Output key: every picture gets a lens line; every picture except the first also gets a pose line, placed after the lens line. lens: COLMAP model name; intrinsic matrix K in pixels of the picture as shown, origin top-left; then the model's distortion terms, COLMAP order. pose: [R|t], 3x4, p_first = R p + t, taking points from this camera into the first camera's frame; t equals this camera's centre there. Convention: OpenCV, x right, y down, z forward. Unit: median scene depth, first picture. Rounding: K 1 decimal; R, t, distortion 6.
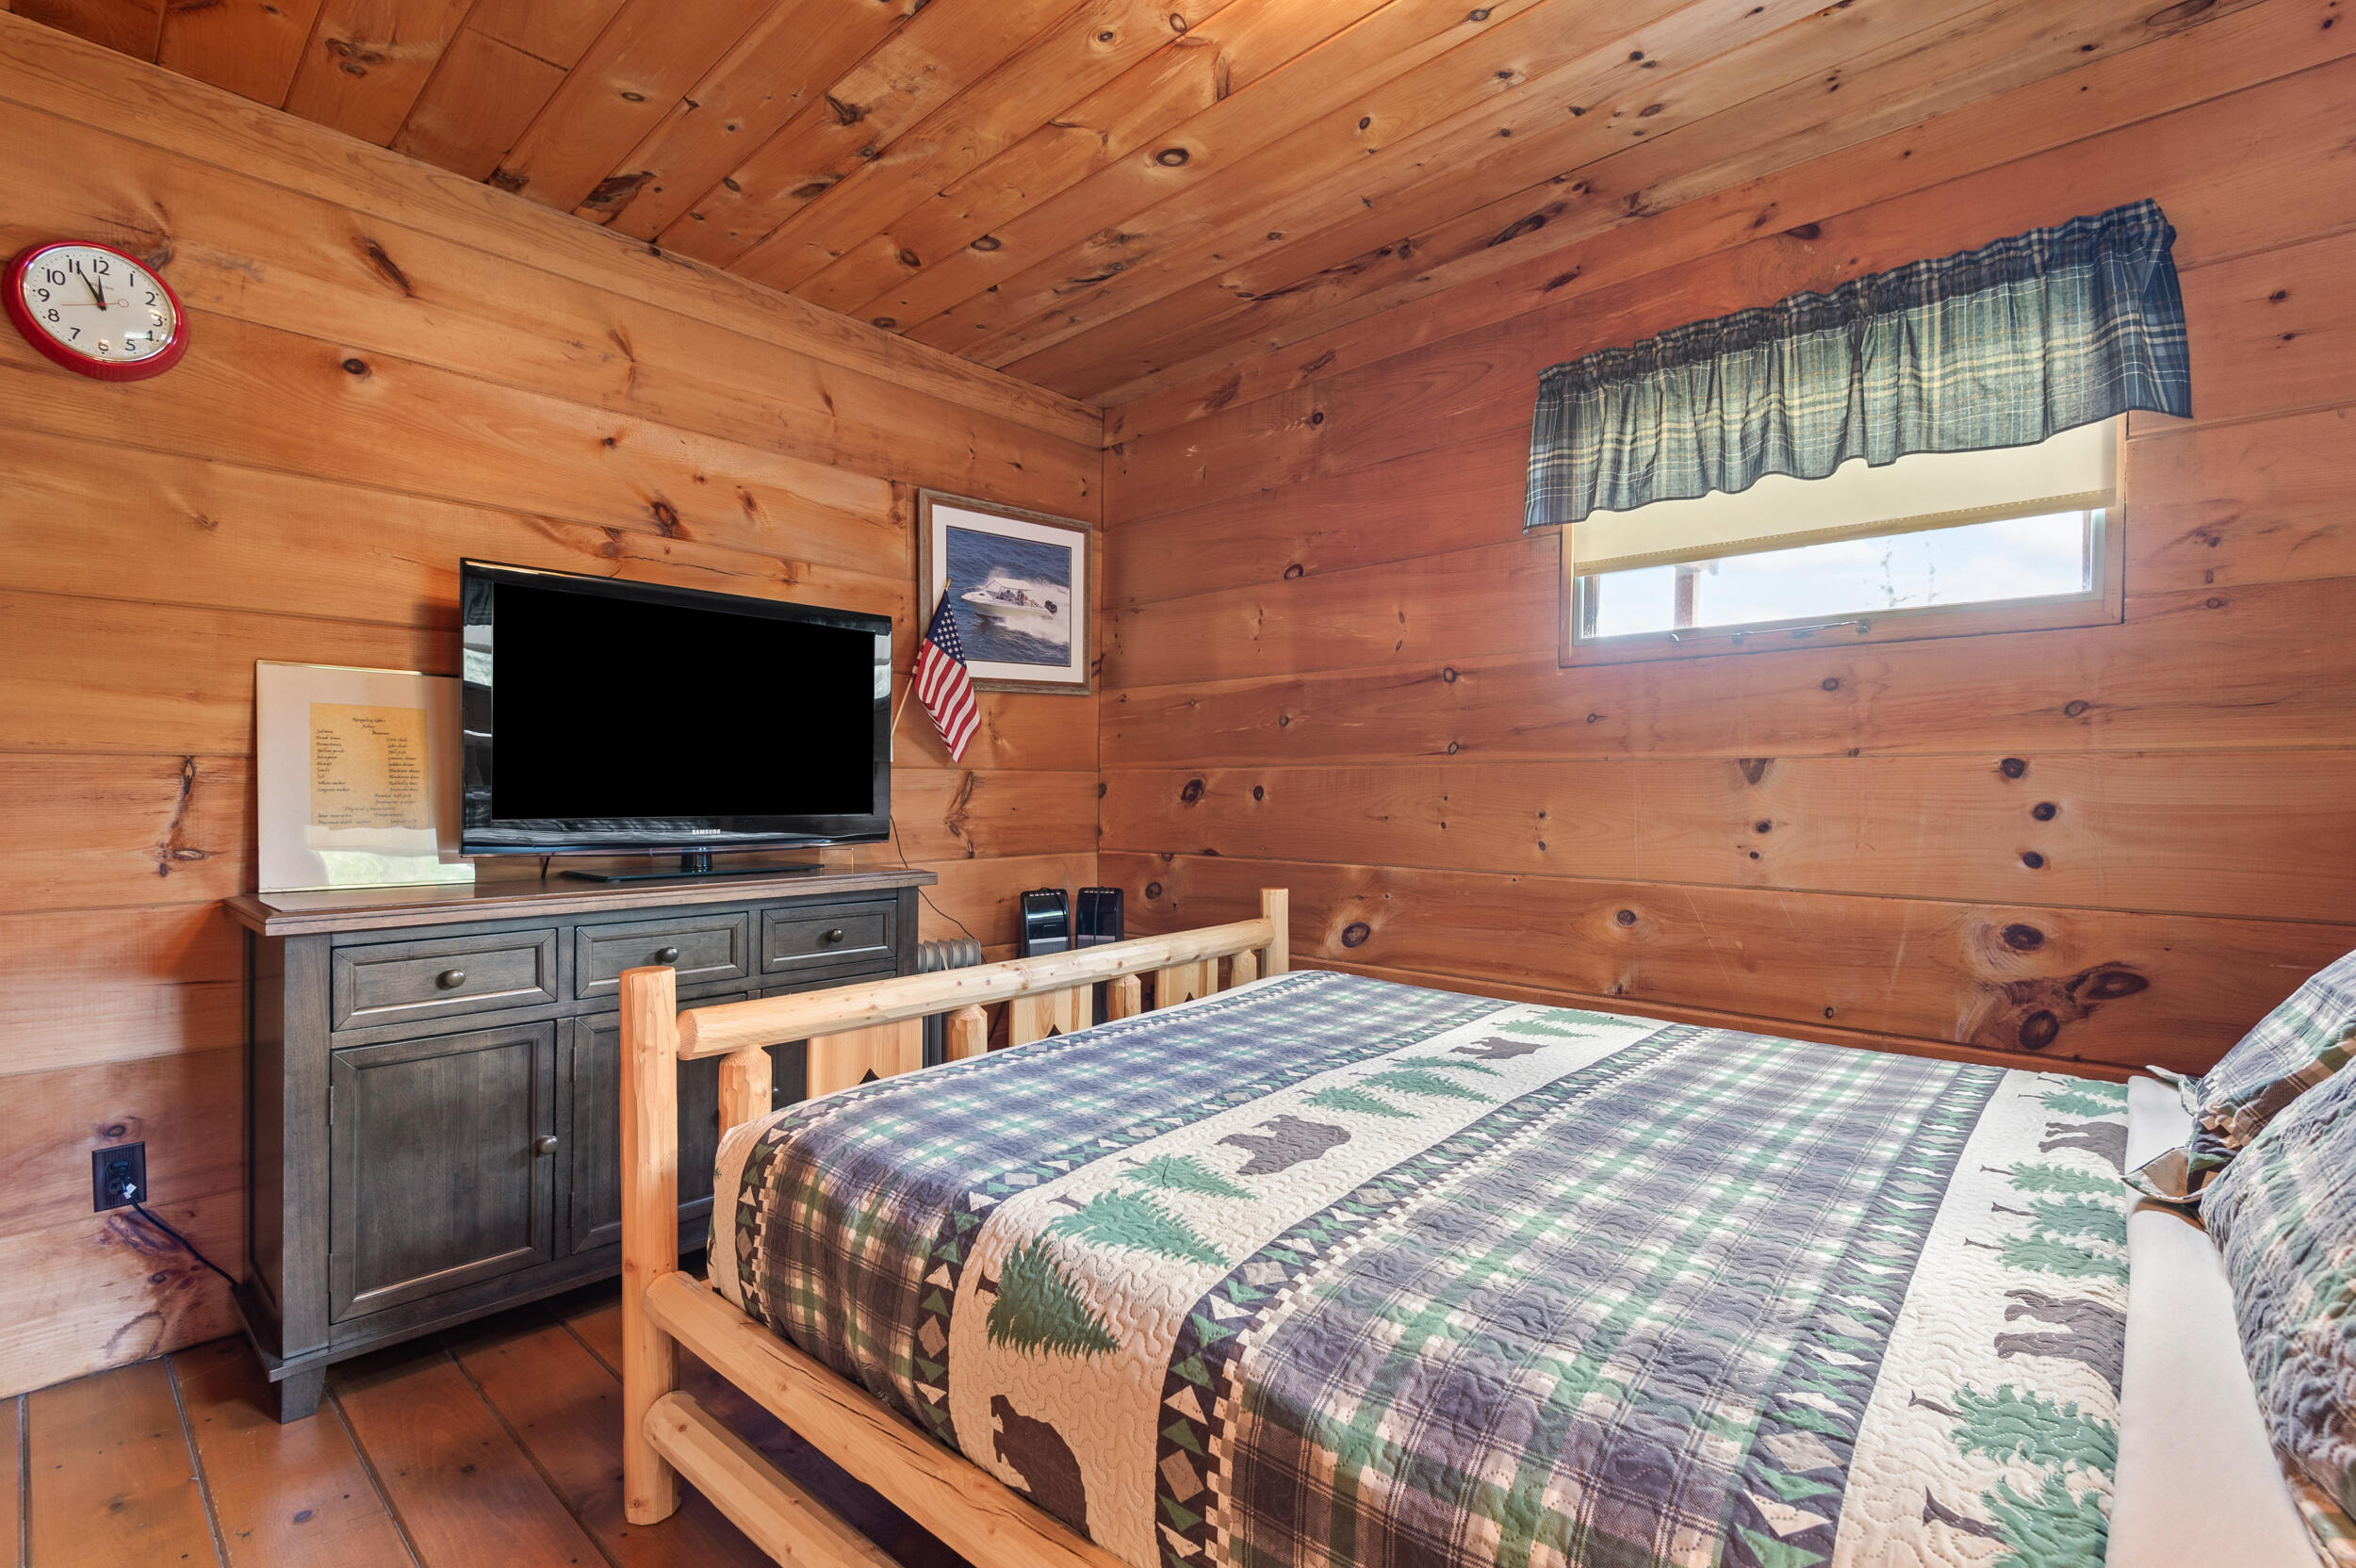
lens RADIAL K [[1097.1, 0, 1178.0], [0, 1097.1, 784.0], [0, 0, 1]] dist [0.028778, -0.019681]
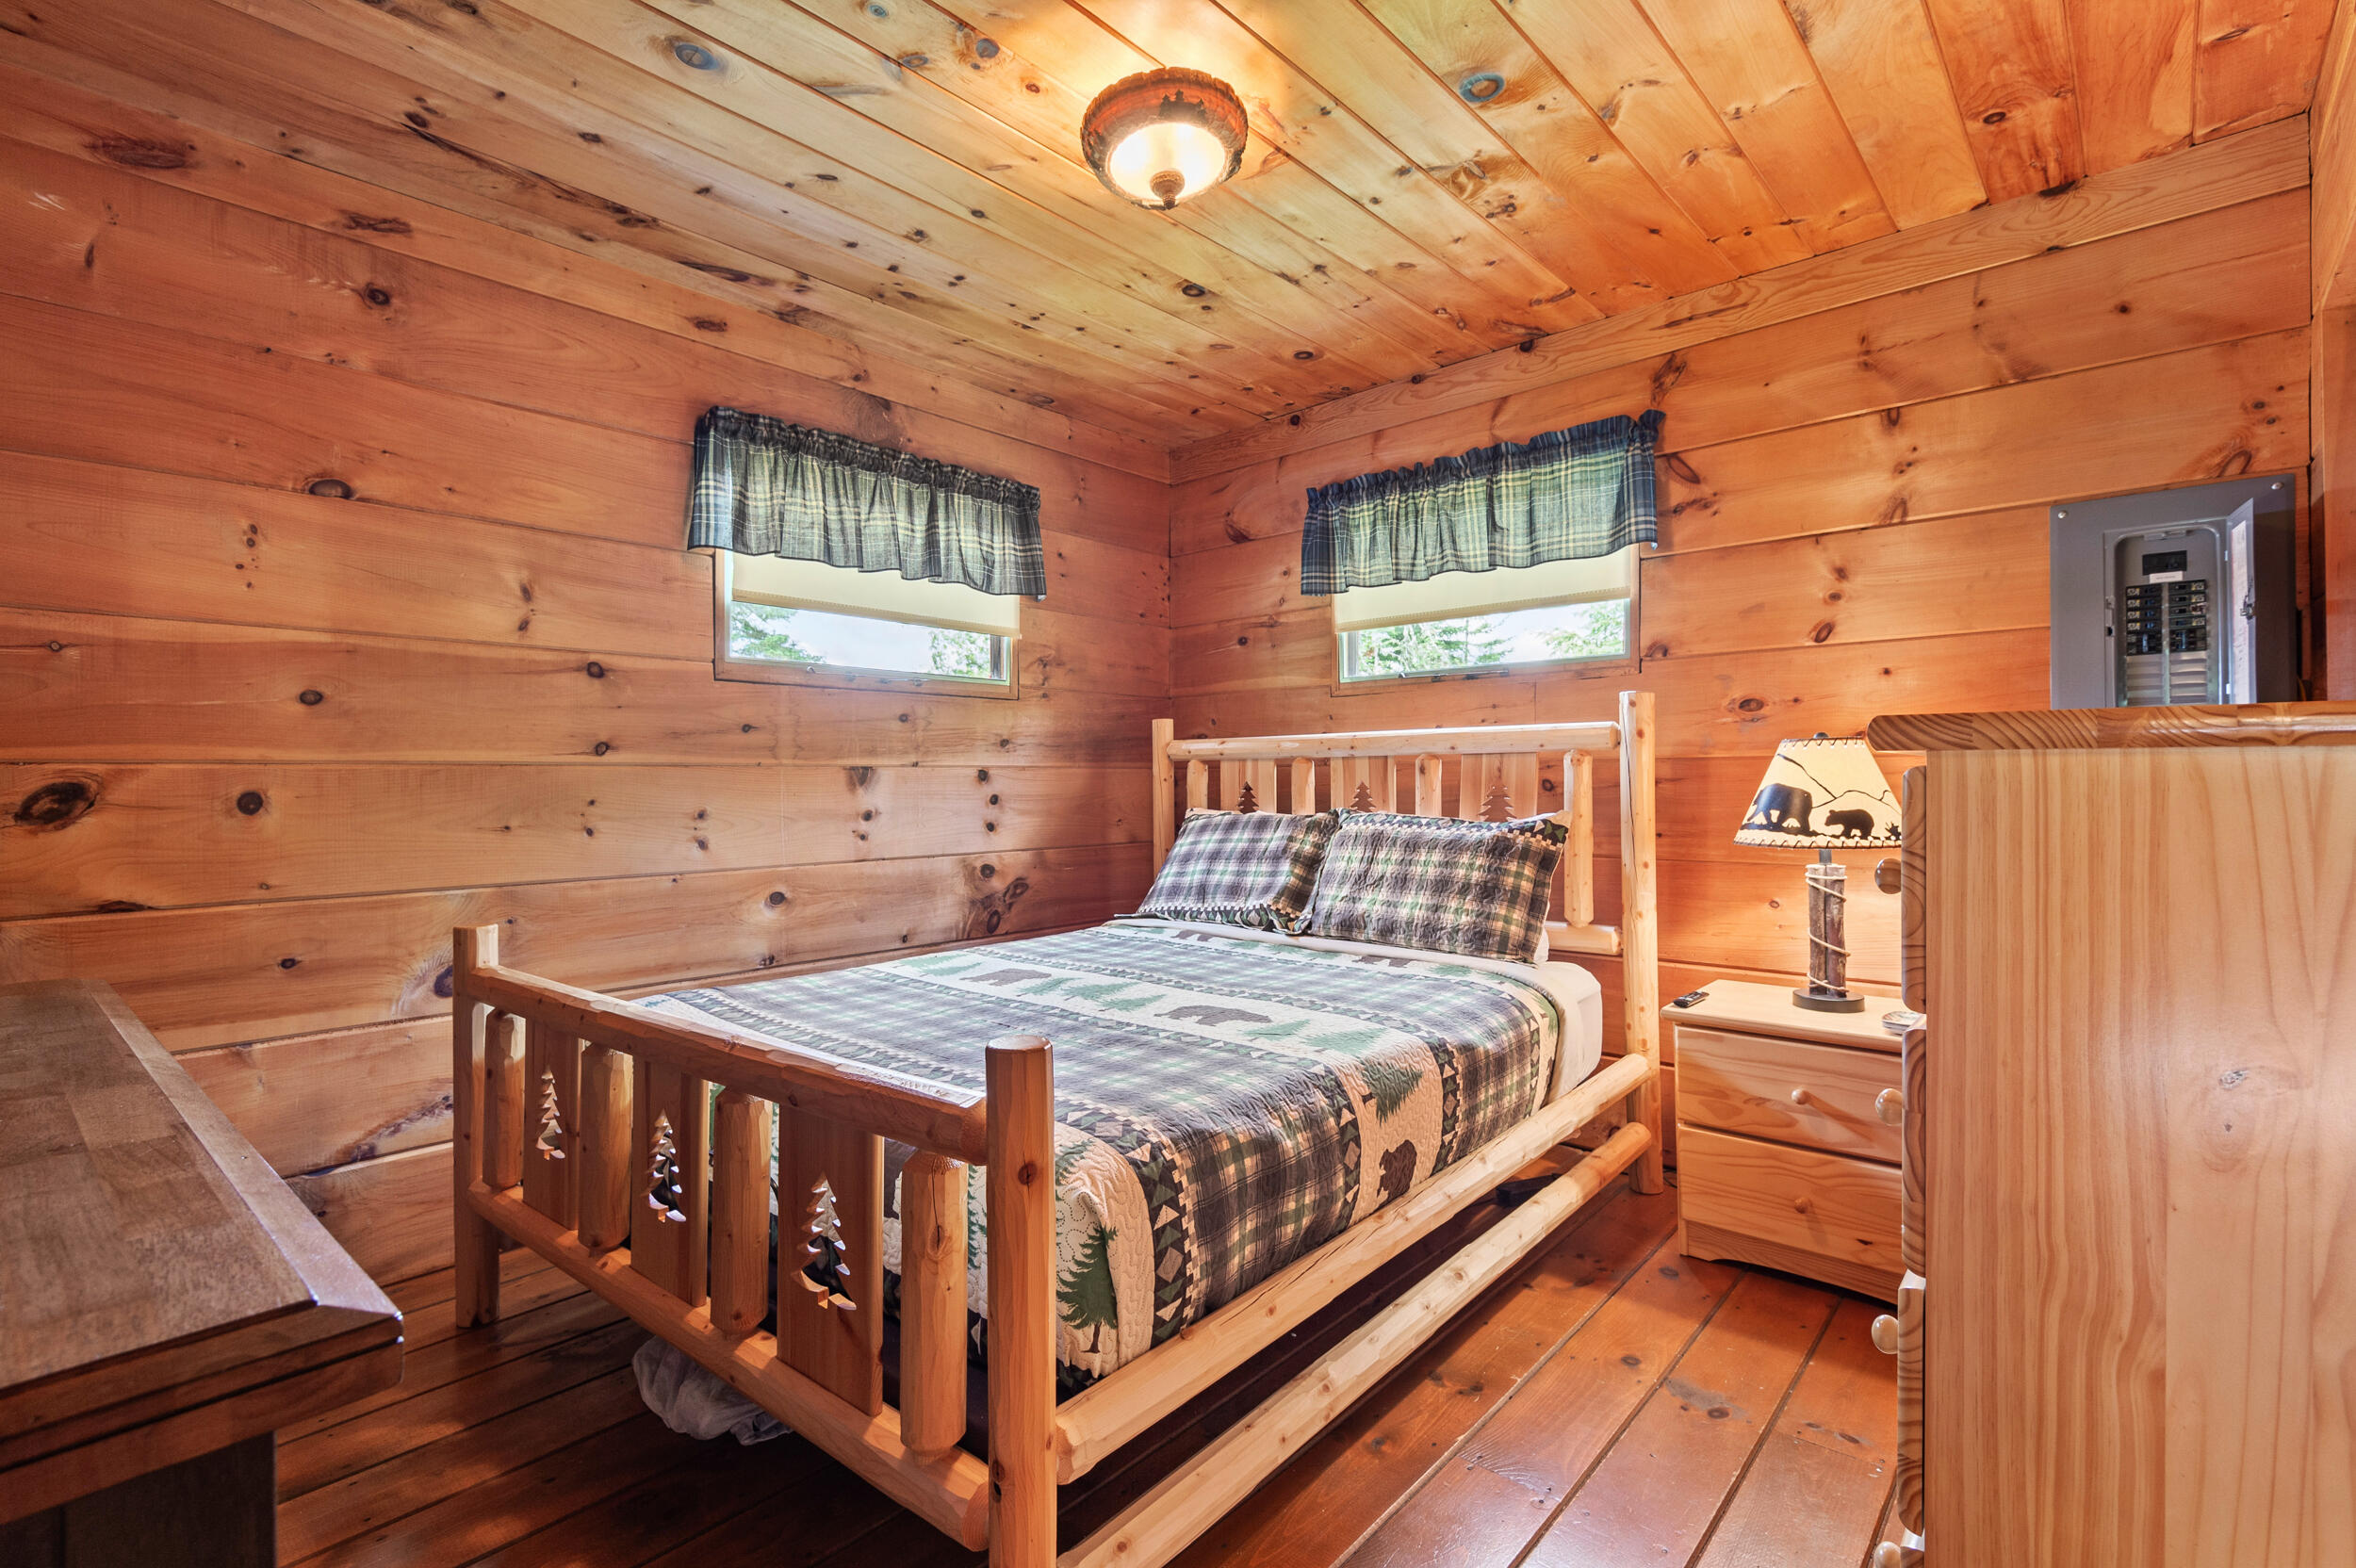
lens RADIAL K [[1097.1, 0, 1178.0], [0, 1097.1, 784.0], [0, 0, 1]] dist [0.028778, -0.019681]
pose [[-0.044314, -0.001461, 0.999017, -0.925836], [0.004678, 0.999988, 0.001670, -0.002199], [-0.999007, 0.004747, -0.044306, 0.709687]]
